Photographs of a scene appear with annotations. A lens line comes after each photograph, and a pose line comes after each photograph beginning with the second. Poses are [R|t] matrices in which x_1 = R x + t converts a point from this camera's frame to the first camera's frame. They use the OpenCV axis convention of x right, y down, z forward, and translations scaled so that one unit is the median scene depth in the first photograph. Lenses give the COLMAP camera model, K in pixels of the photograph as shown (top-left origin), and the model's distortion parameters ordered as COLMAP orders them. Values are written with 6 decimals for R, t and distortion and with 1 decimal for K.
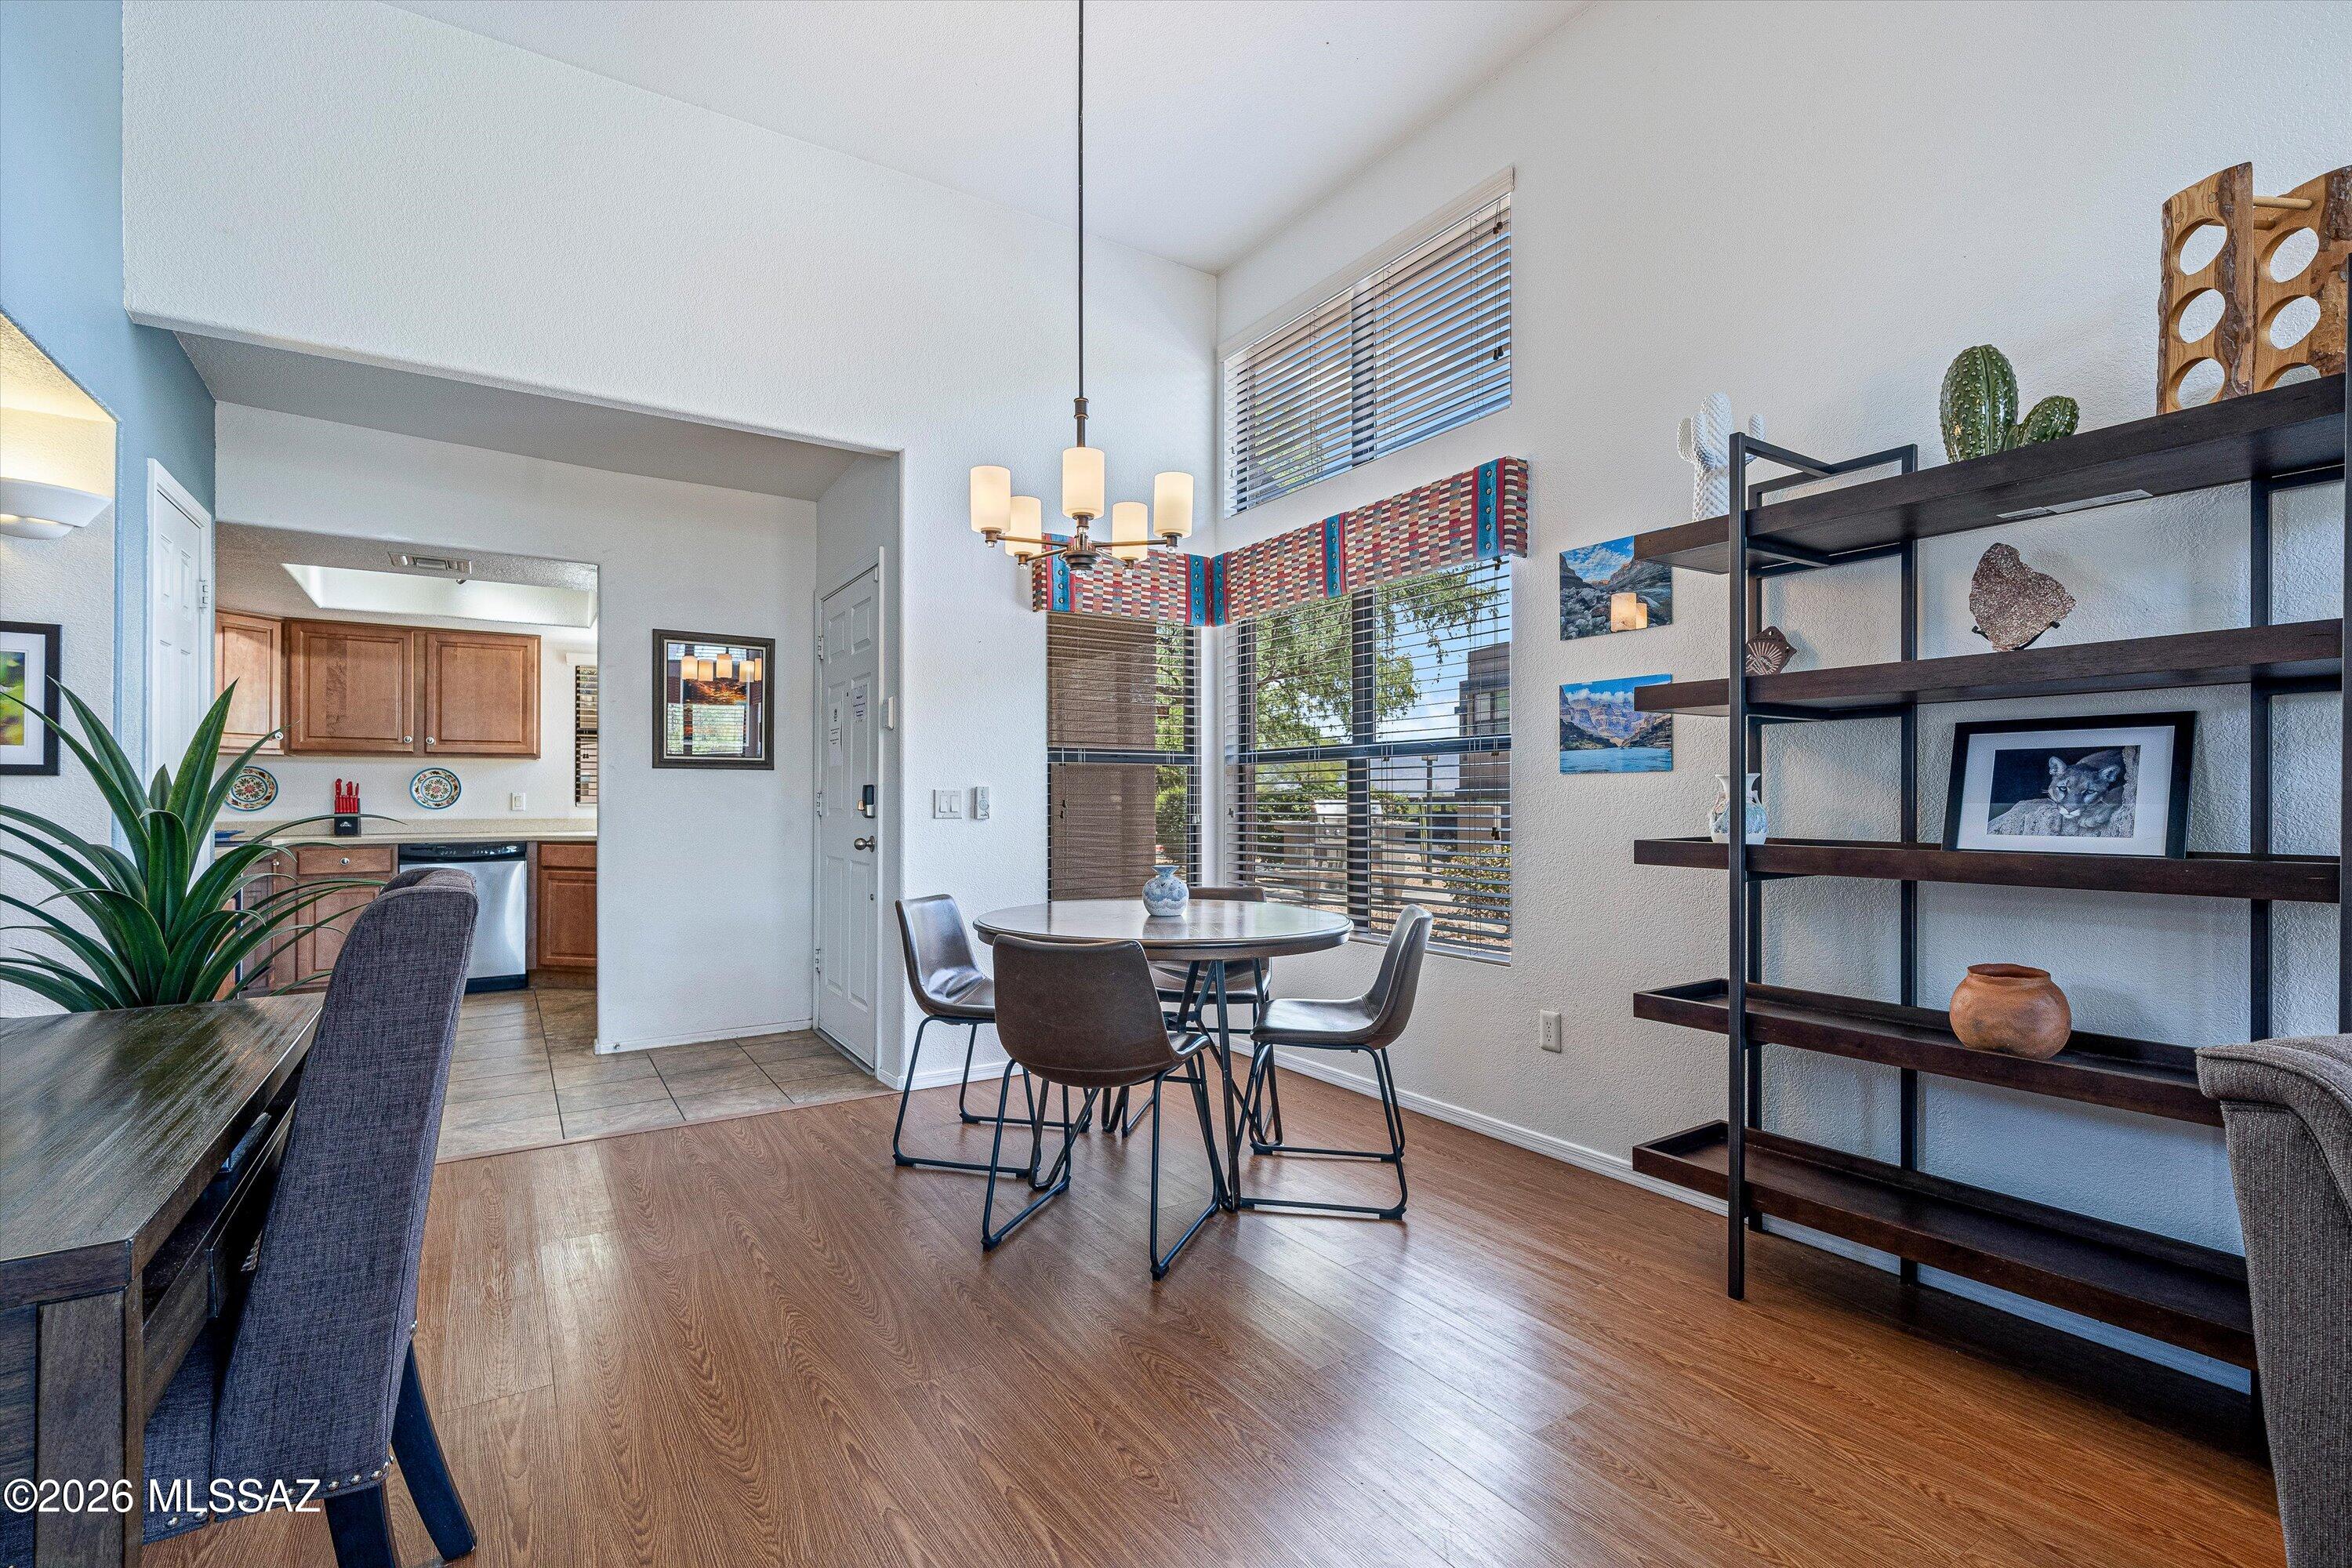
lens RADIAL K [[1031.6, 0, 1170.7], [0, 1031.6, 793.8], [0, 0, 1]] dist [-0.001959, -0.000326]
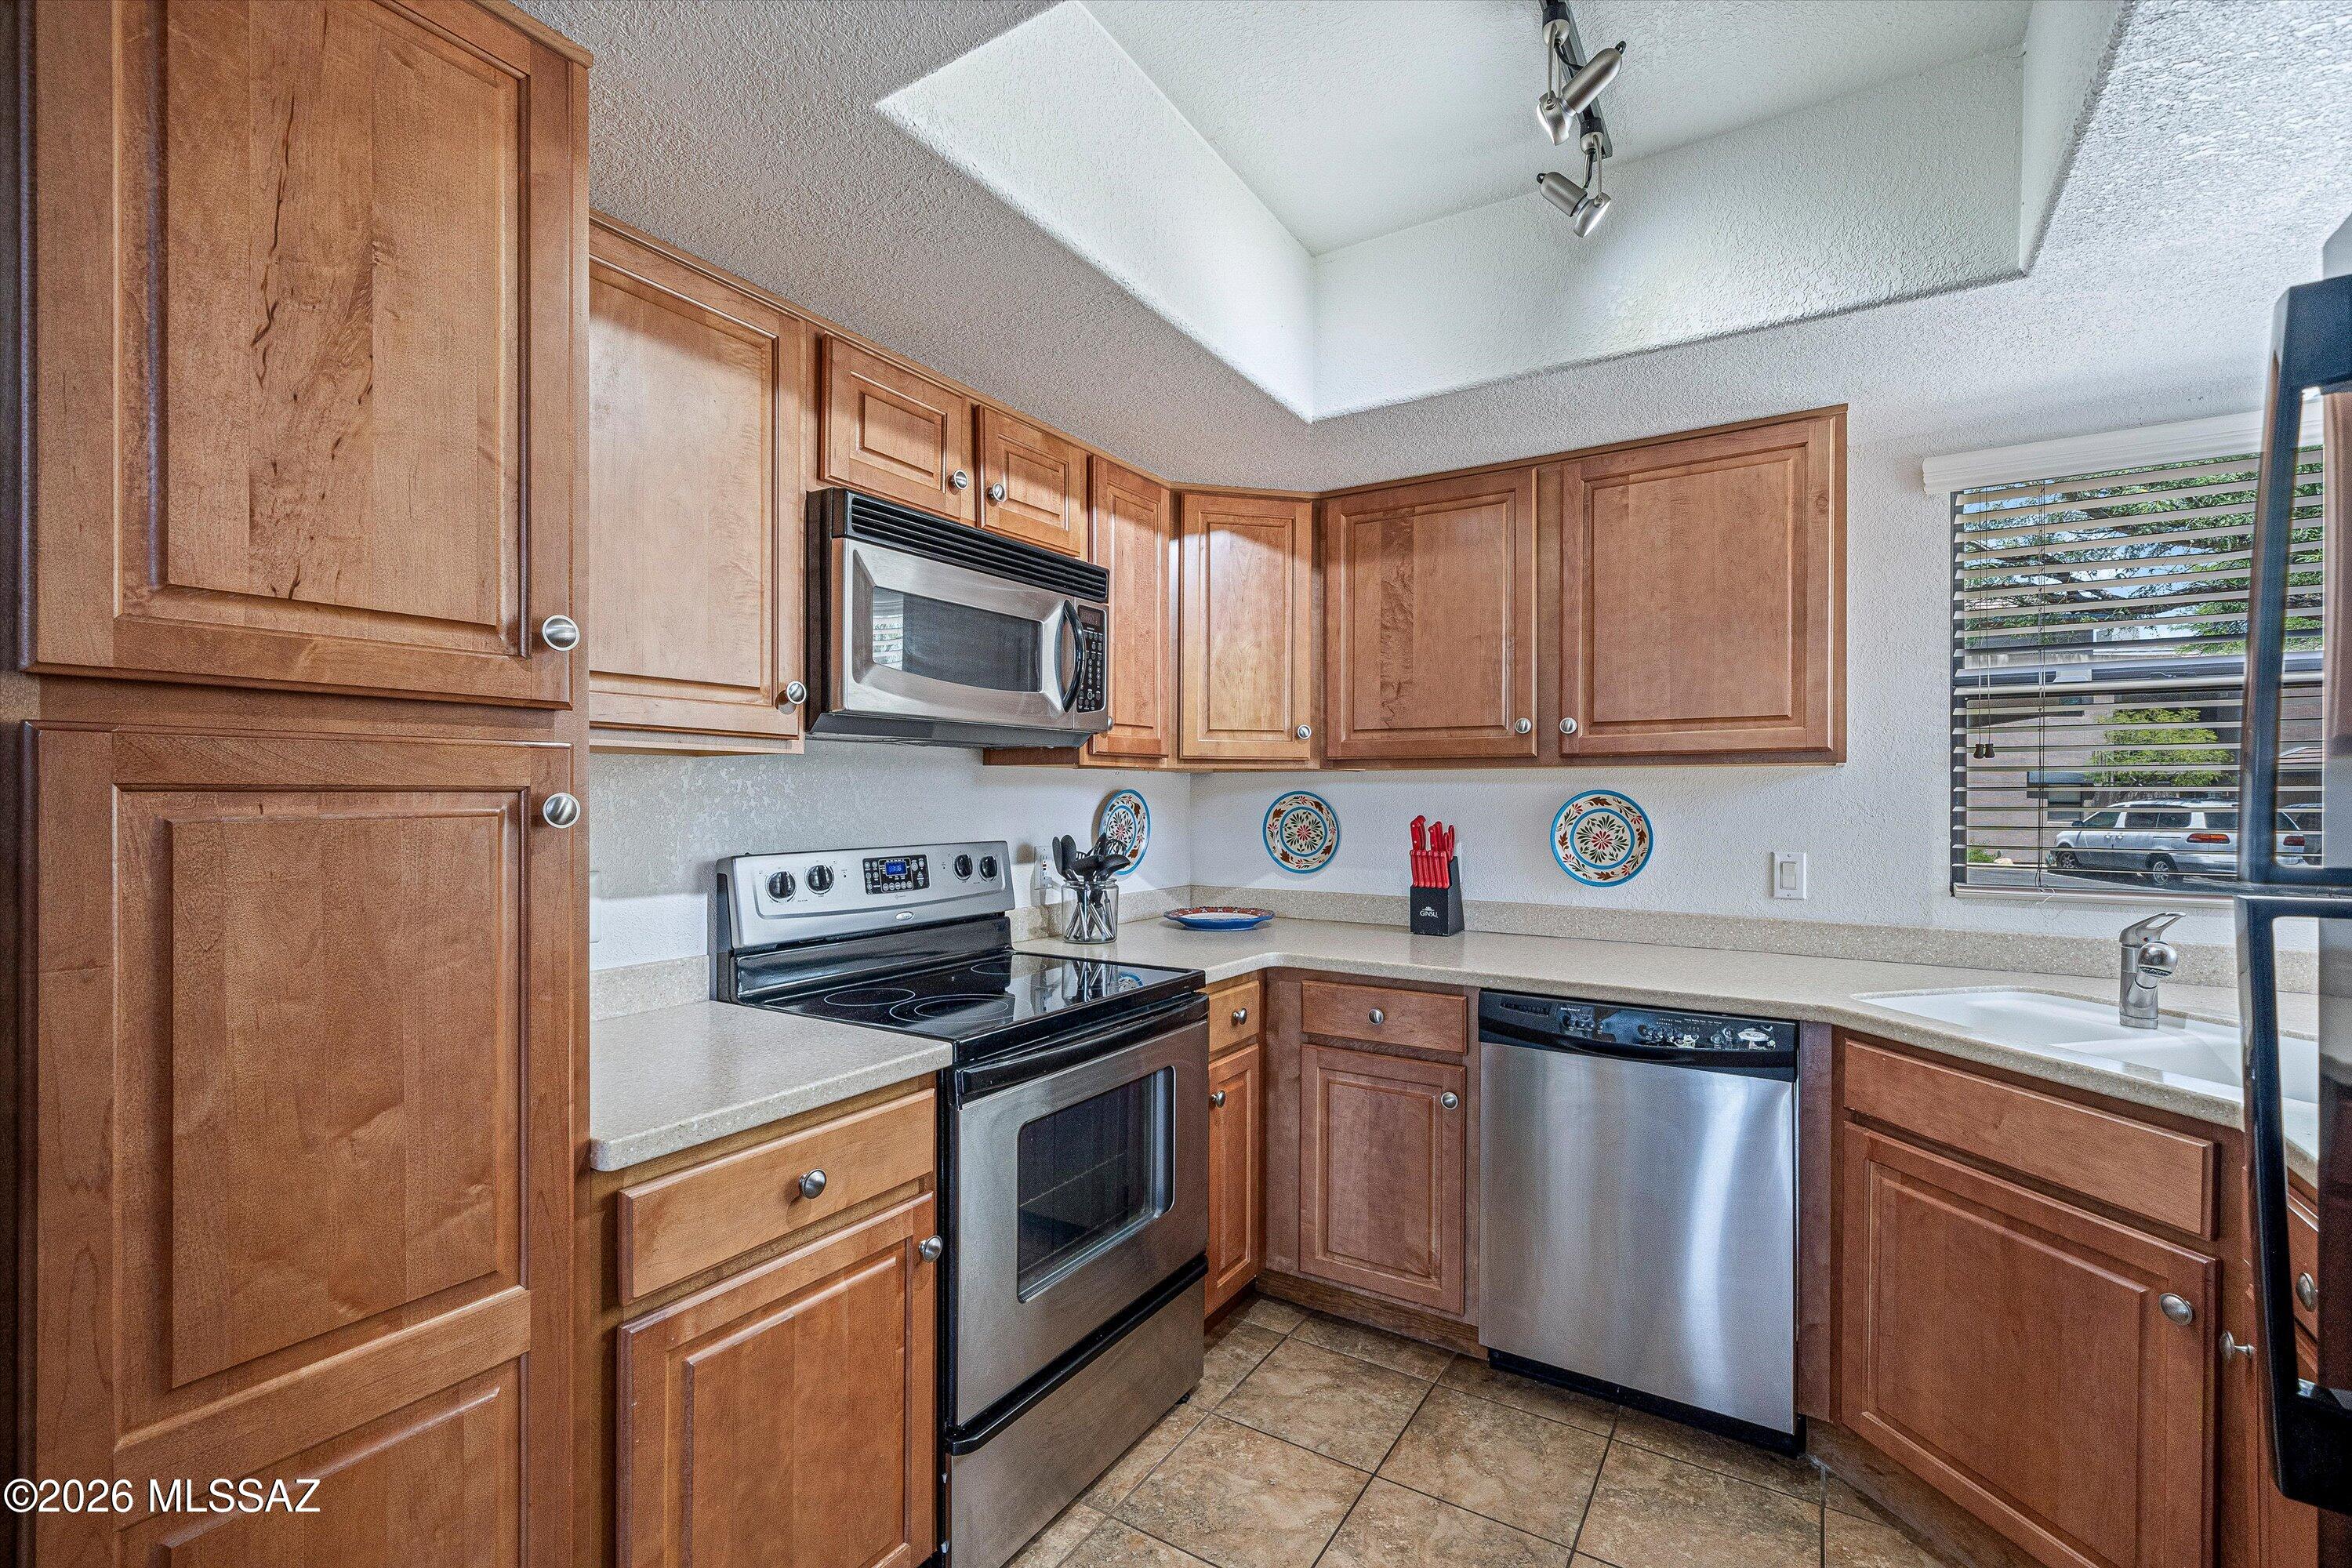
lens RADIAL K [[1031.6, 0, 1170.7], [0, 1031.6, 793.8], [0, 0, 1]] dist [-0.001959, -0.000326]
pose [[0.410809, 0.001131, -0.911721, -0.424775], [0.001871, 0.999996, 0.002084, -0.026757], [0.911719, -0.002562, 0.410805, 0.711040]]
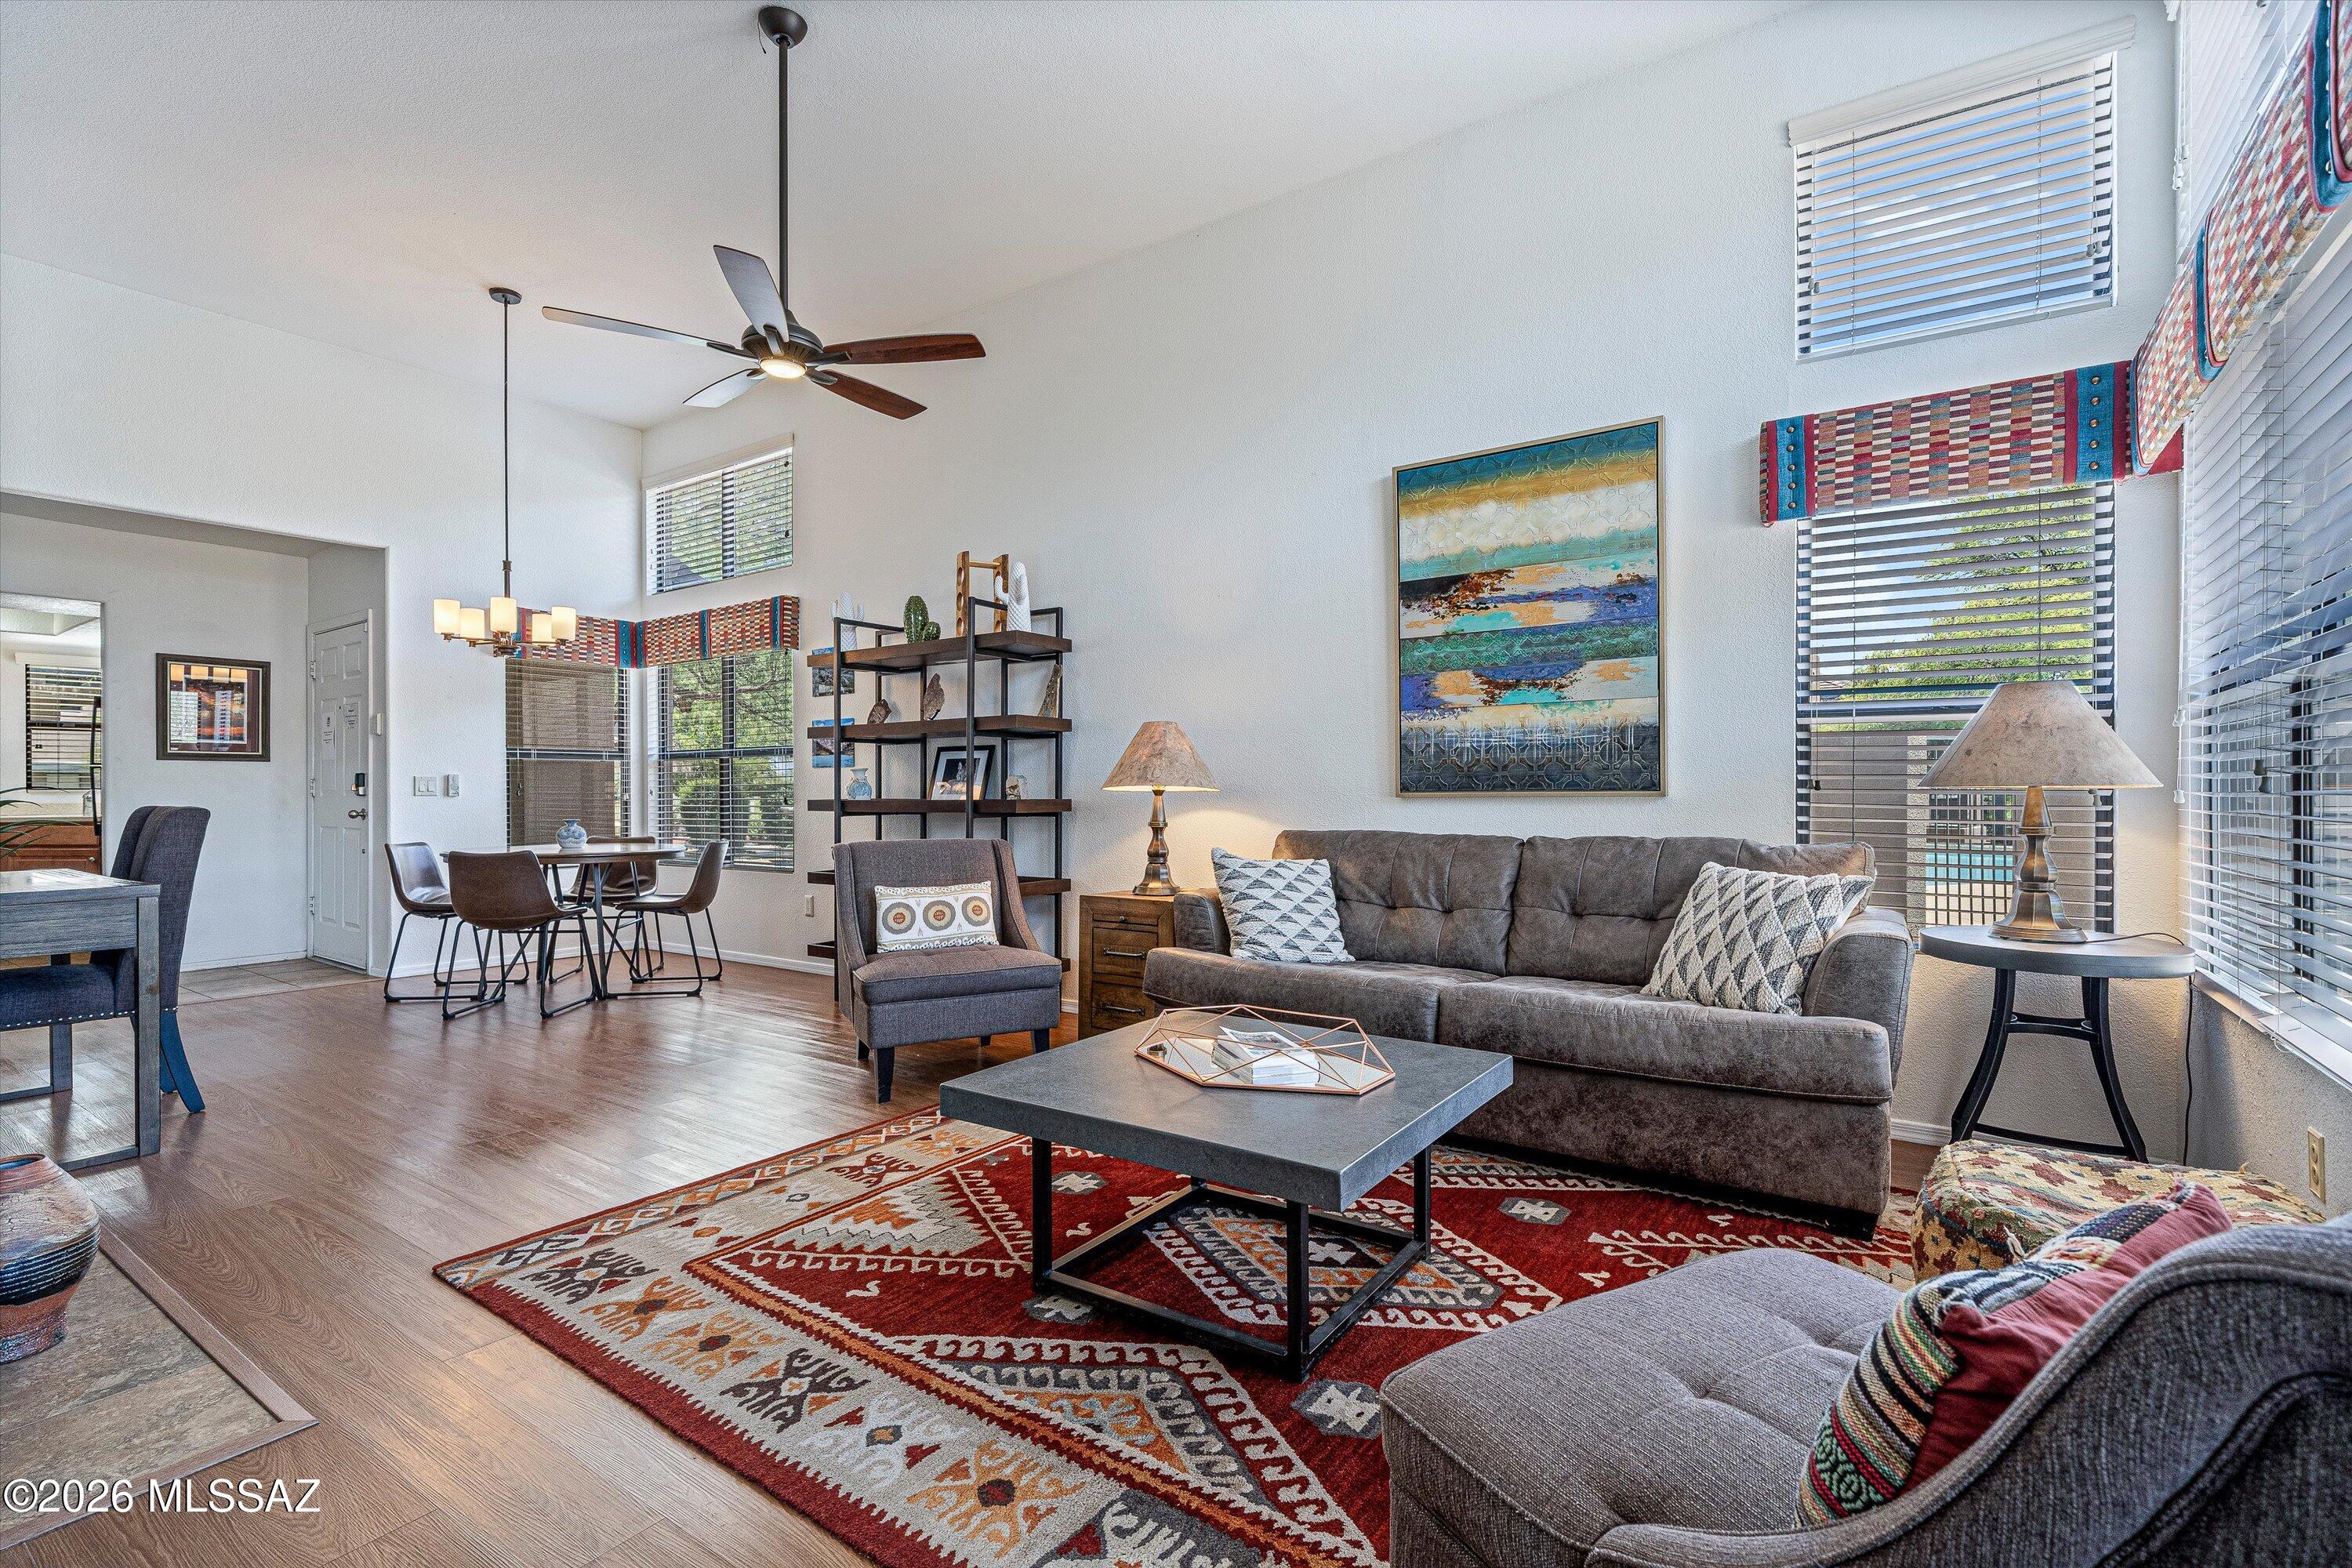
lens RADIAL K [[1058.6, 0, 1174.4], [0, 1058.6, 792.2], [0, 0, 1]] dist [0.001142, 0.000254]
pose [[0.925783, -0.003585, 0.378039, 0.205190], [0.001737, 0.999985, 0.005229, 0.012652], [-0.378052, -0.004184, 0.925775, -0.819363]]
